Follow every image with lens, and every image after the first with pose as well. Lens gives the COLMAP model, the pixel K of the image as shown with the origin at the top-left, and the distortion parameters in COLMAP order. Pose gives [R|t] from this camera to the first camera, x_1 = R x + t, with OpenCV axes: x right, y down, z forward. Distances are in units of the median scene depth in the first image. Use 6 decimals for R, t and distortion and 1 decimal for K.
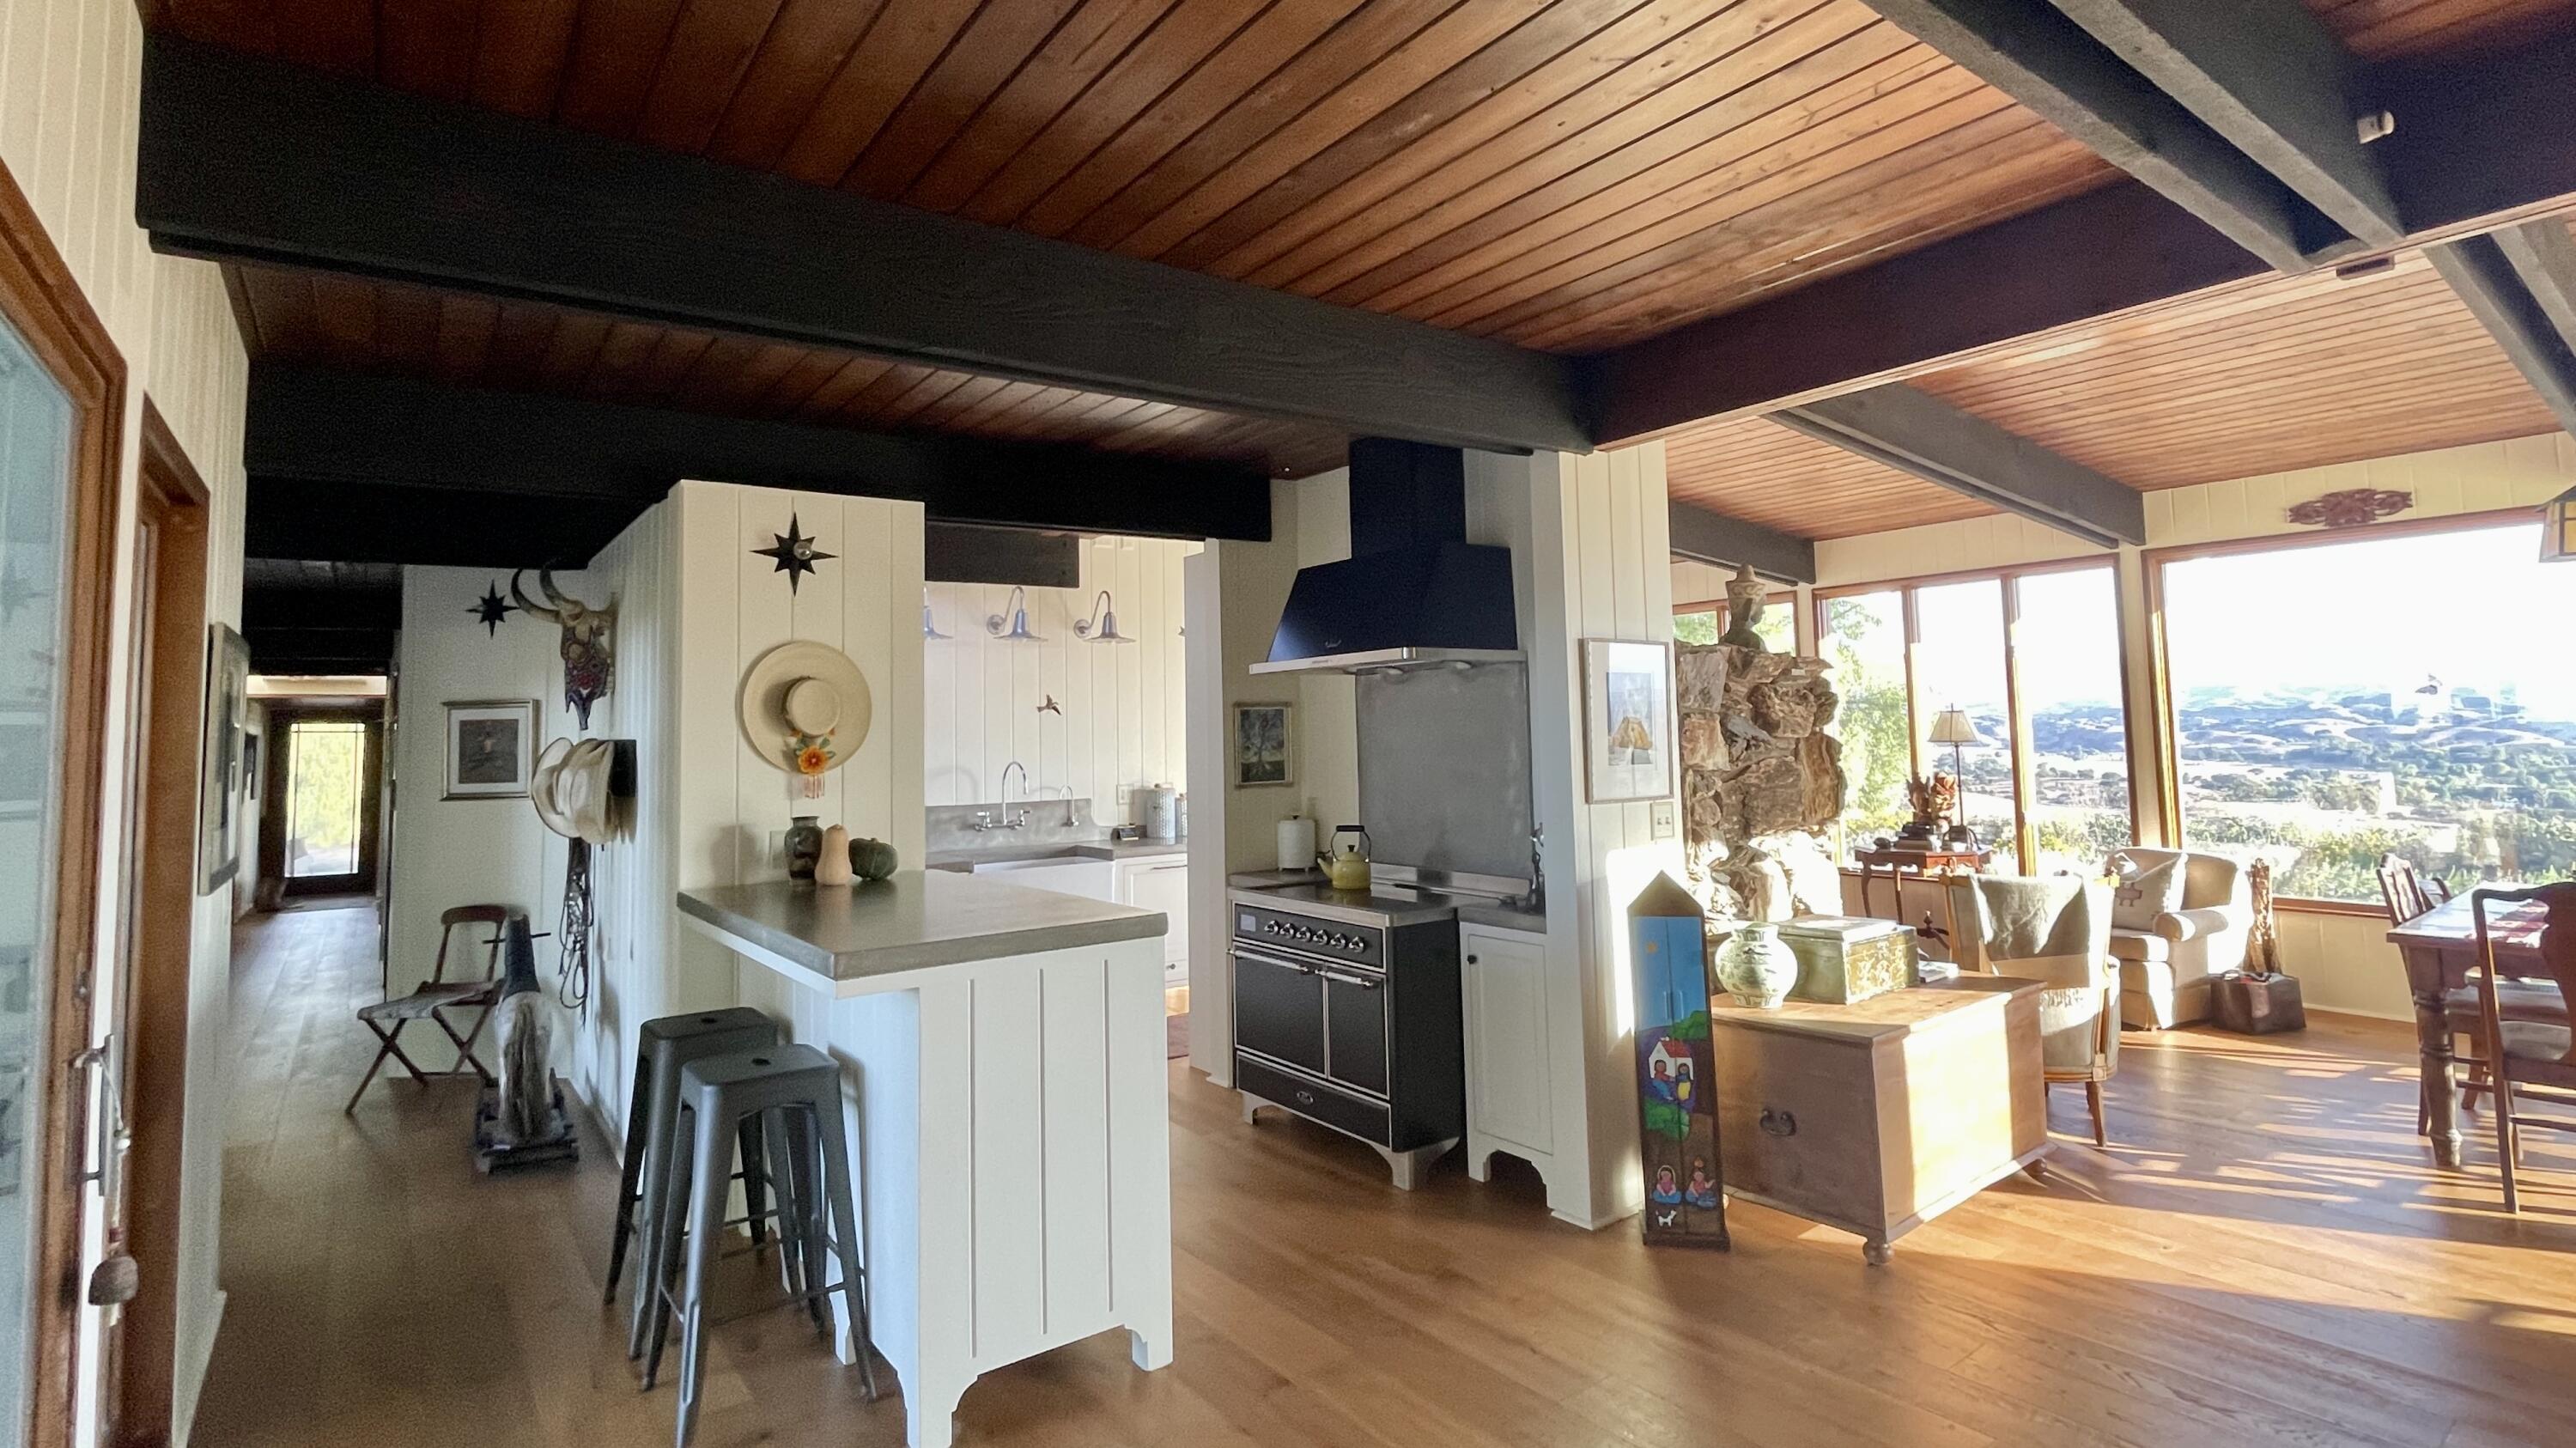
lens RADIAL K [[1163.4, 0, 1268.3], [0, 1163.4, 649.1], [0, 0, 1]] dist [-0.015050, 0.000156]
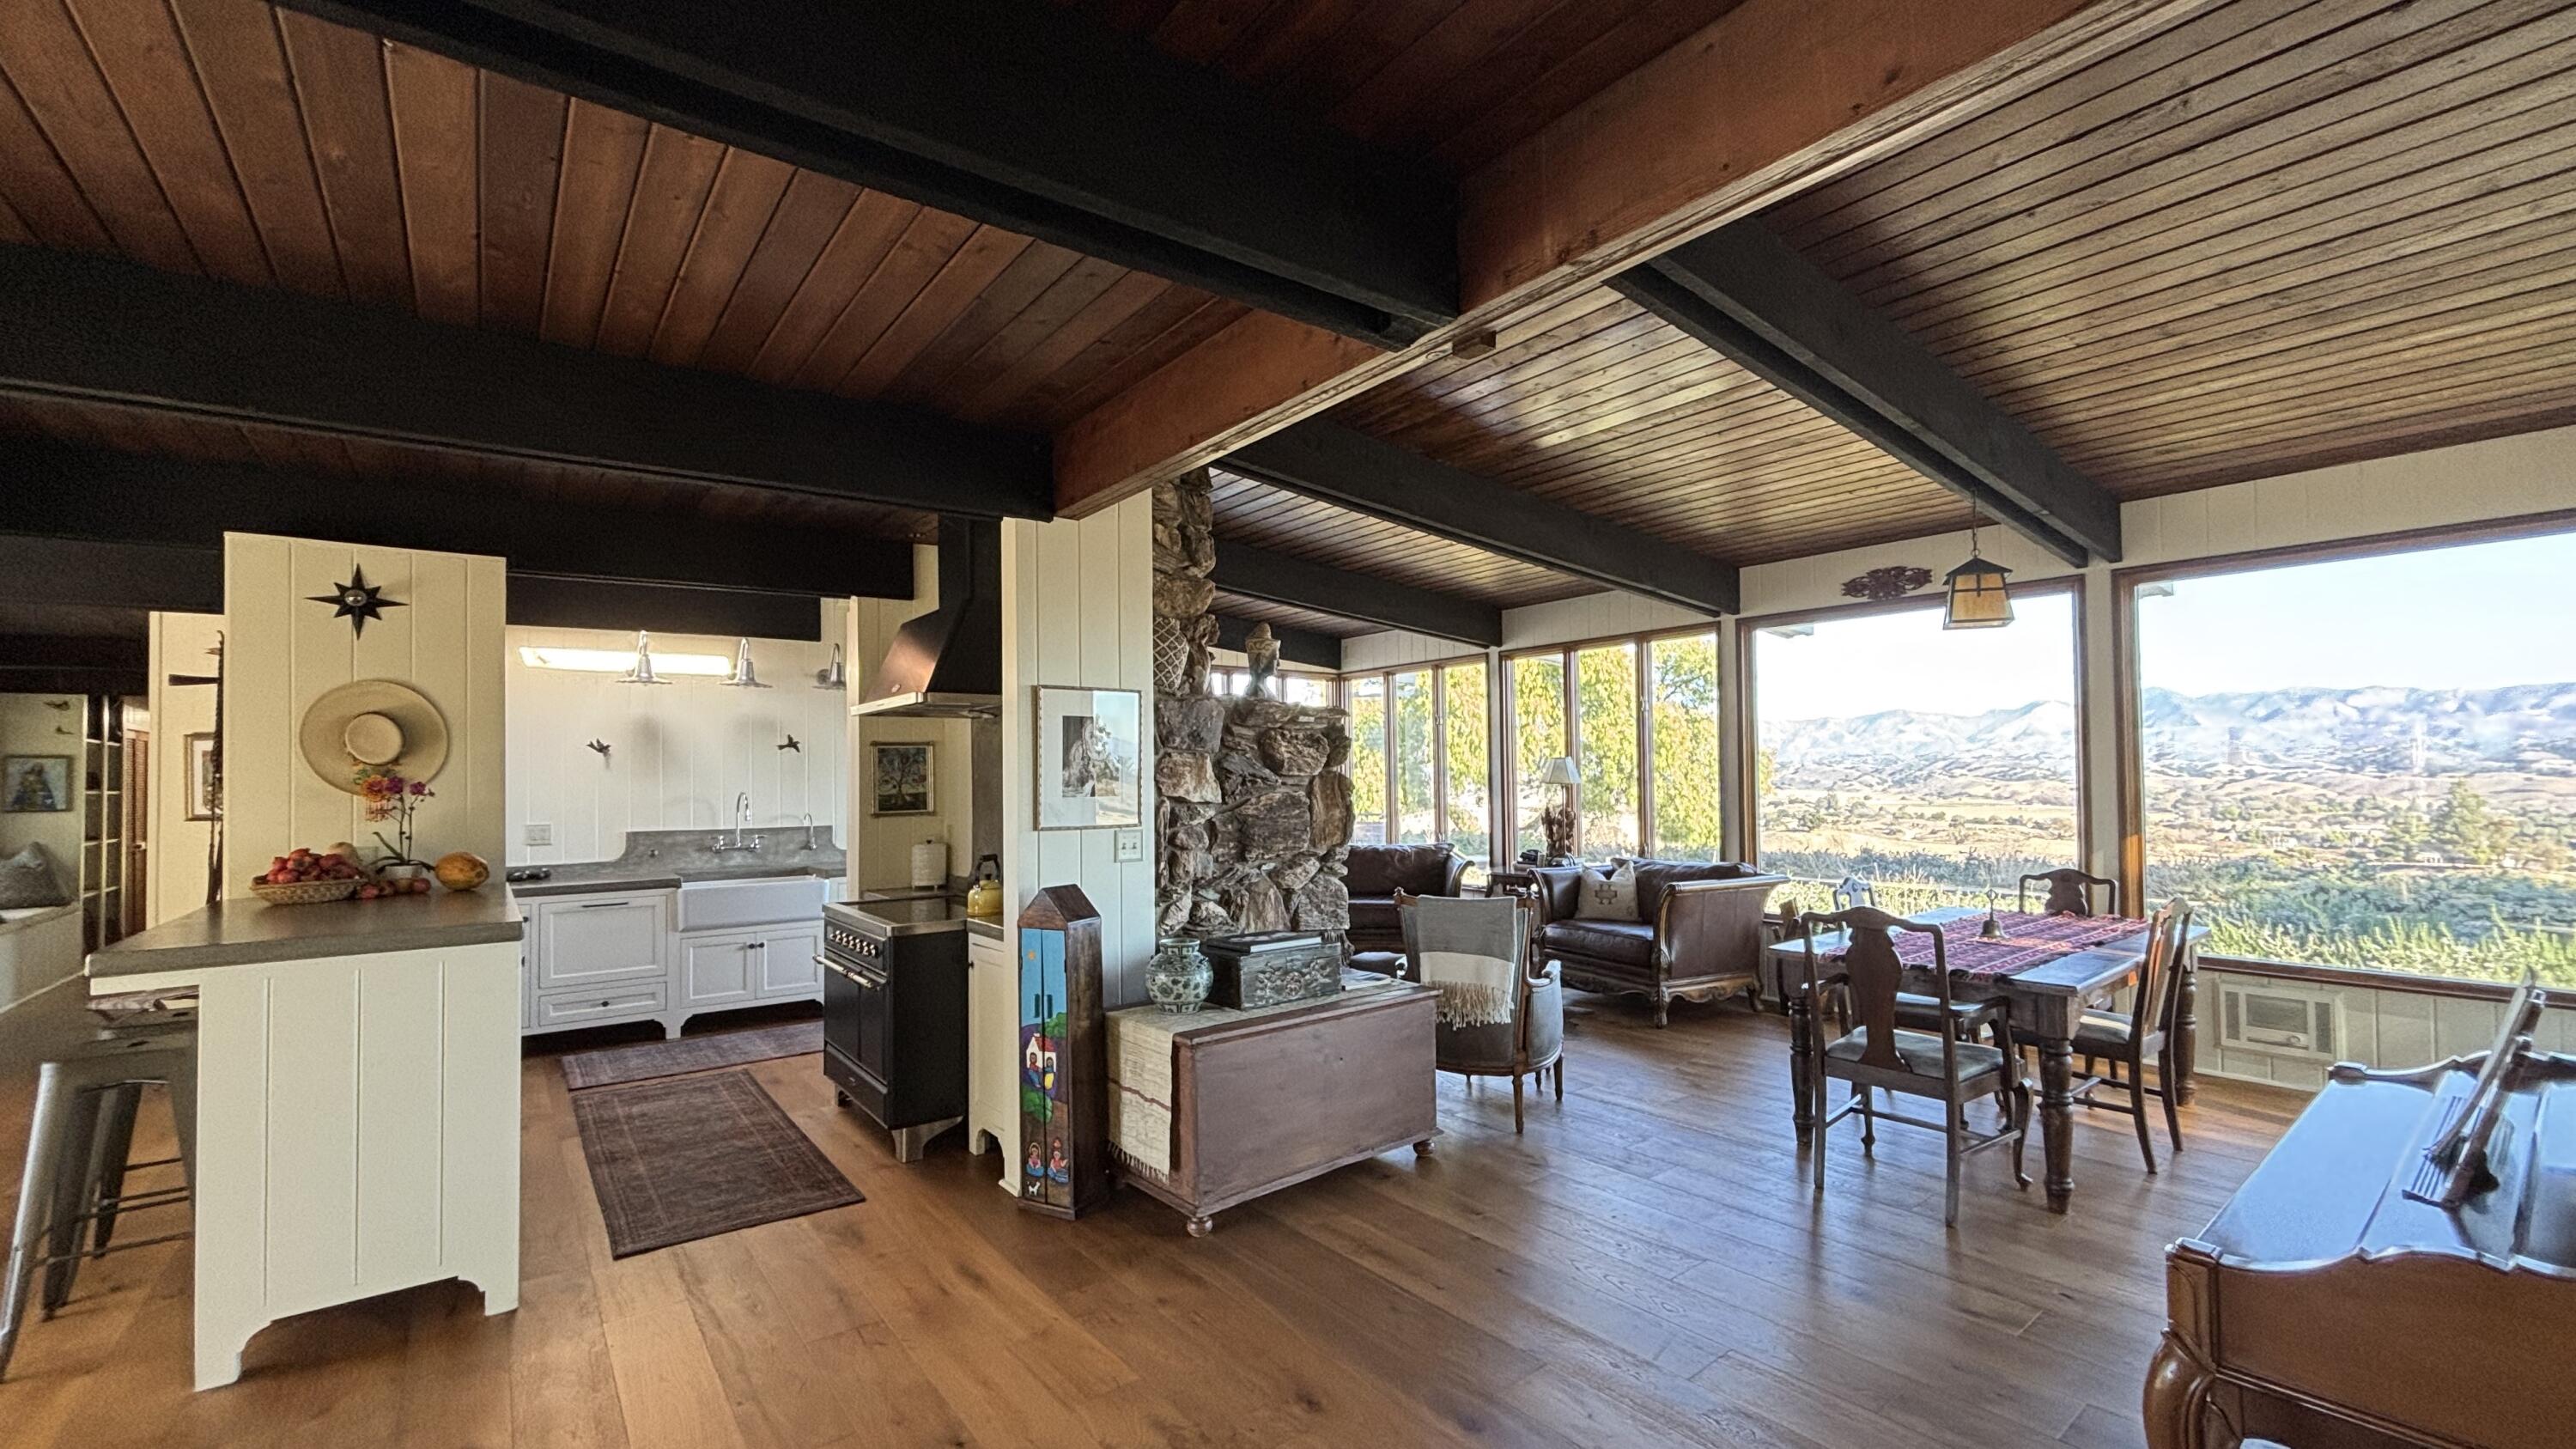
lens RADIAL K [[1011.1, 0, 1291.5], [0, 1011.1, 743.5], [0, 0, 1]] dist [-0.013636, -0.000574]
pose [[0.999500, 0.010375, 0.029881, 0.406476], [-0.011597, 0.999092, 0.040991, 0.004019], [-0.029428, -0.041317, 0.998713, 0.008807]]
